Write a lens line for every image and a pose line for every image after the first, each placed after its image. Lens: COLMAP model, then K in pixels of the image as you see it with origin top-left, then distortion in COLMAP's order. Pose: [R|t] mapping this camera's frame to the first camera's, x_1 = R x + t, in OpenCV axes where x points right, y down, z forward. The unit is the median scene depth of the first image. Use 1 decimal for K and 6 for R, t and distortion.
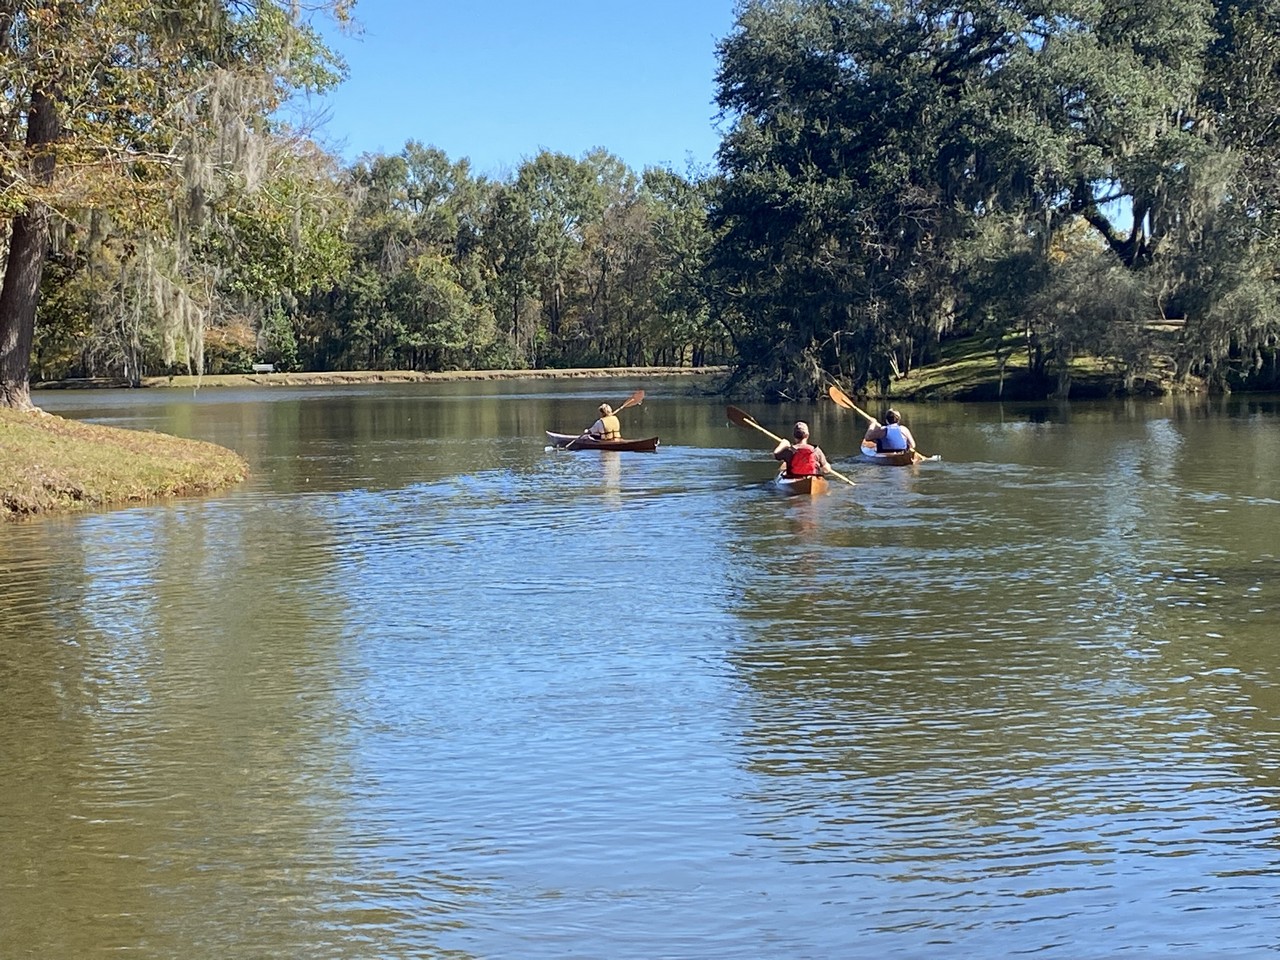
lens RADIAL K [[2446.1, 0, 634.2], [0, 2446.1, 482.8], [0, 0, 1]] dist [0.165423, 0.000000]
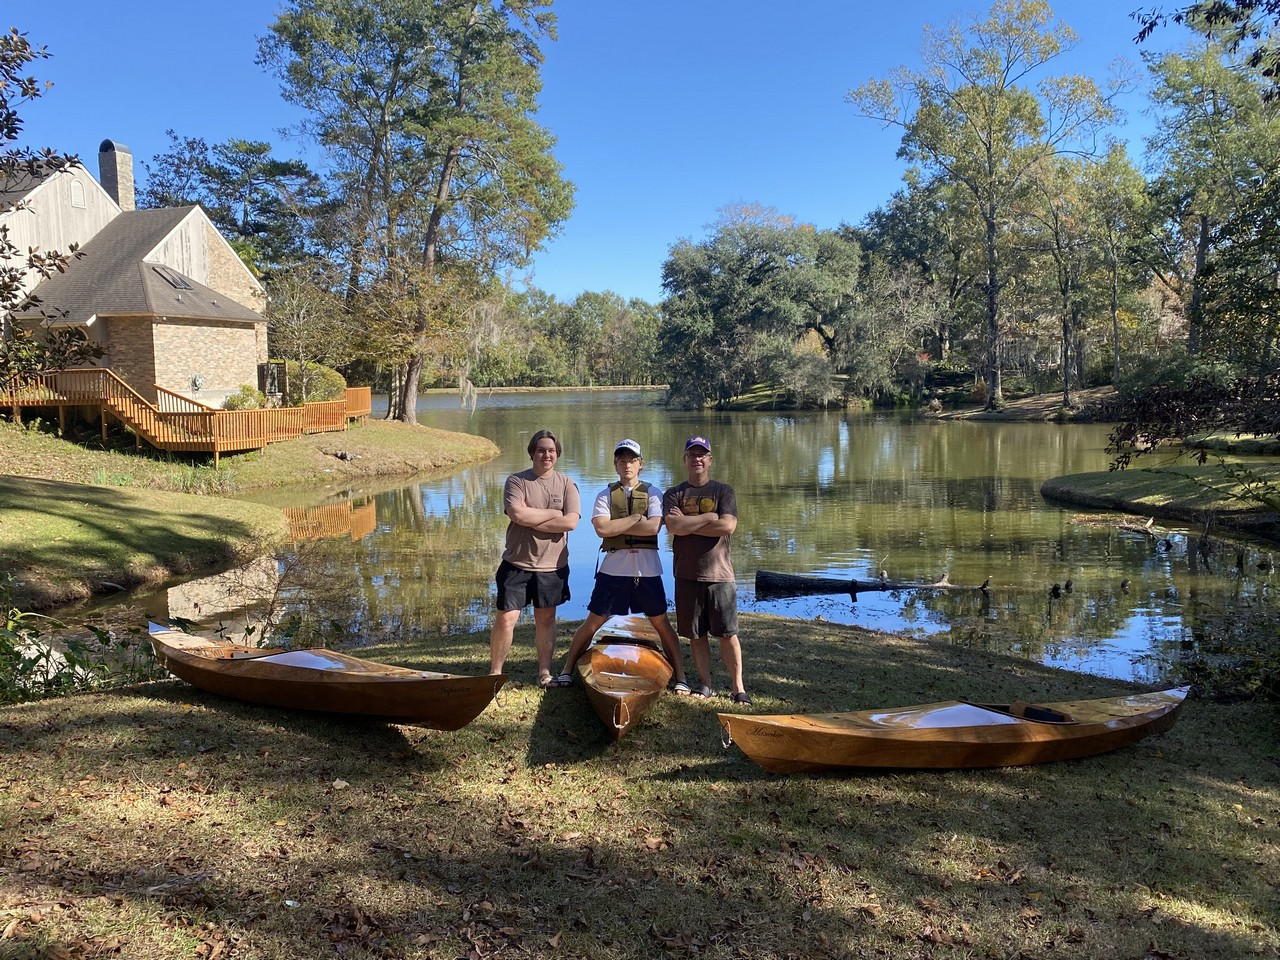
lens RADIAL K [[1114.9, 0, 658.7], [0, 1114.9, 487.4], [0, 0, 1]] dist [0.115155, -0.002776]
pose [[0.999494, 0.004190, 0.031518, -0.004497], [-0.005819, 0.998644, 0.051742, -0.012284], [-0.031259, -0.051899, 0.998163, -0.137133]]
